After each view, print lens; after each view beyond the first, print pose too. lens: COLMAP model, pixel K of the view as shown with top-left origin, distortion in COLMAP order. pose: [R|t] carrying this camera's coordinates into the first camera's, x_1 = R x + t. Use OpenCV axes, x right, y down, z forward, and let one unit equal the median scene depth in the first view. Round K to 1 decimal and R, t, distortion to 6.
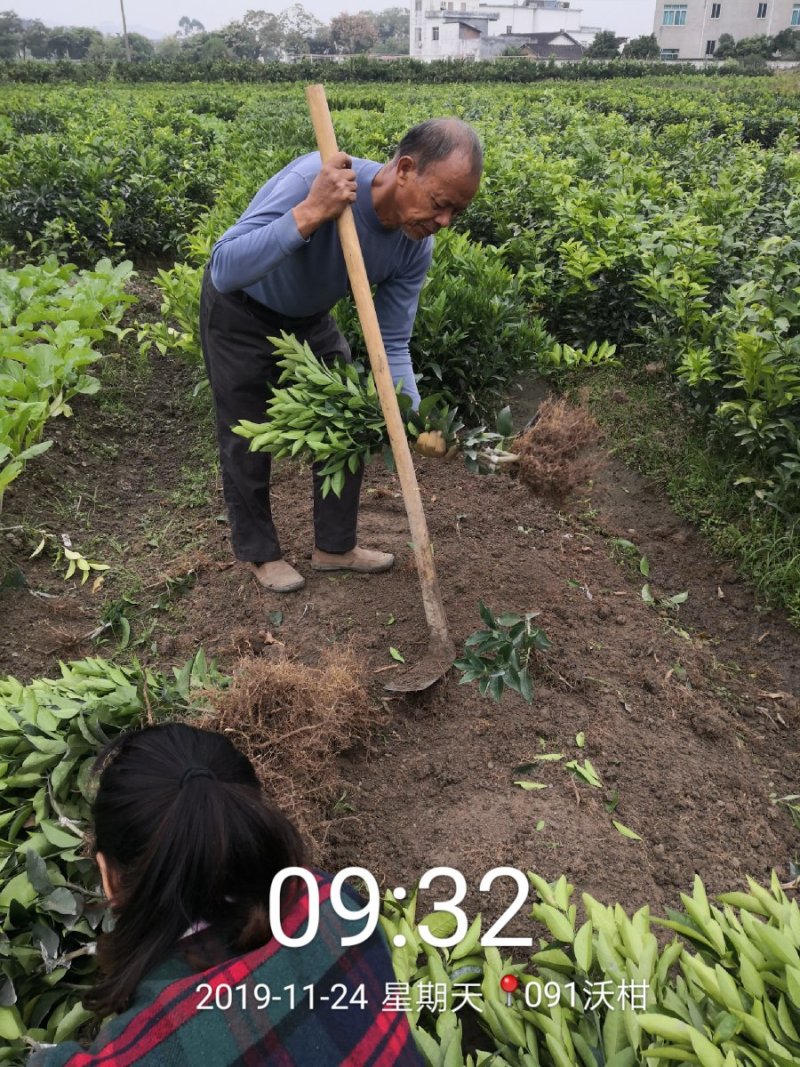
lens RADIAL K [[888.2, 0, 396.6], [0, 888.2, 529.3], [0, 0, 1]] dist [0.033553, -0.061947]
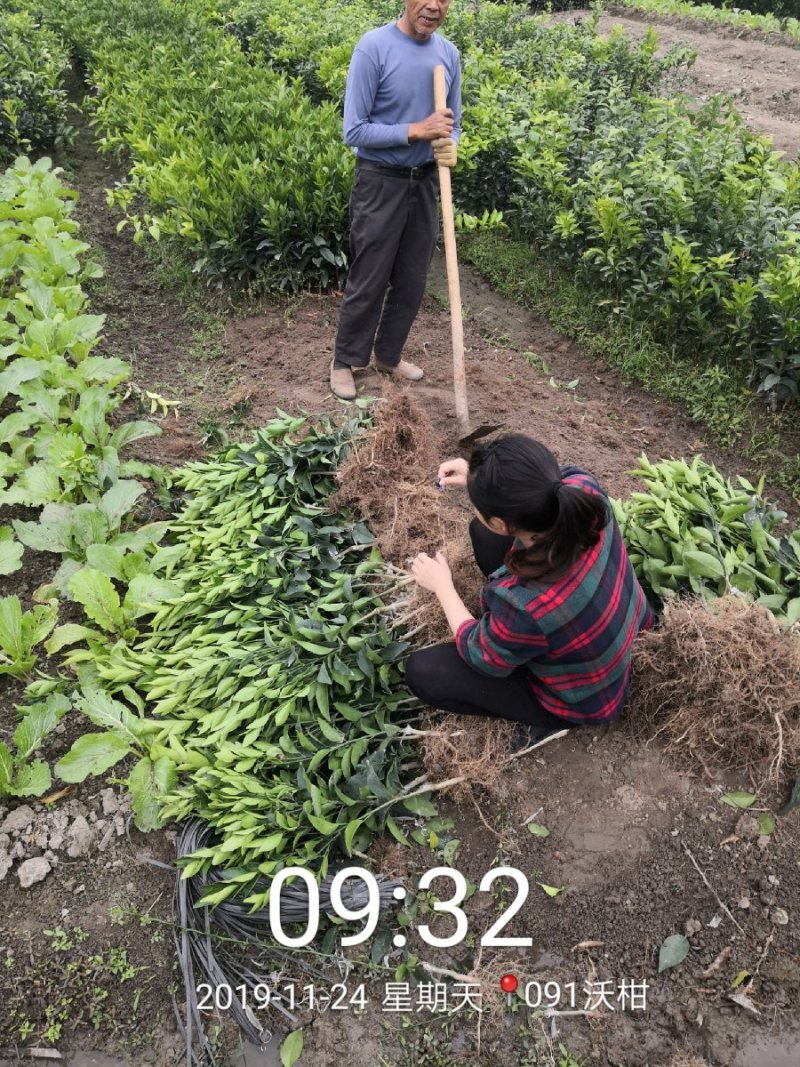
lens RADIAL K [[888.2, 0, 403.1], [0, 888.2, 533.4], [0, 0, 1]] dist [0.033553, -0.061947]
pose [[0.973354, -0.127318, 0.190716, -0.248290], [0.099667, 0.983925, 0.148181, 0.064743], [-0.206517, -0.125225, 0.970397, -0.384416]]
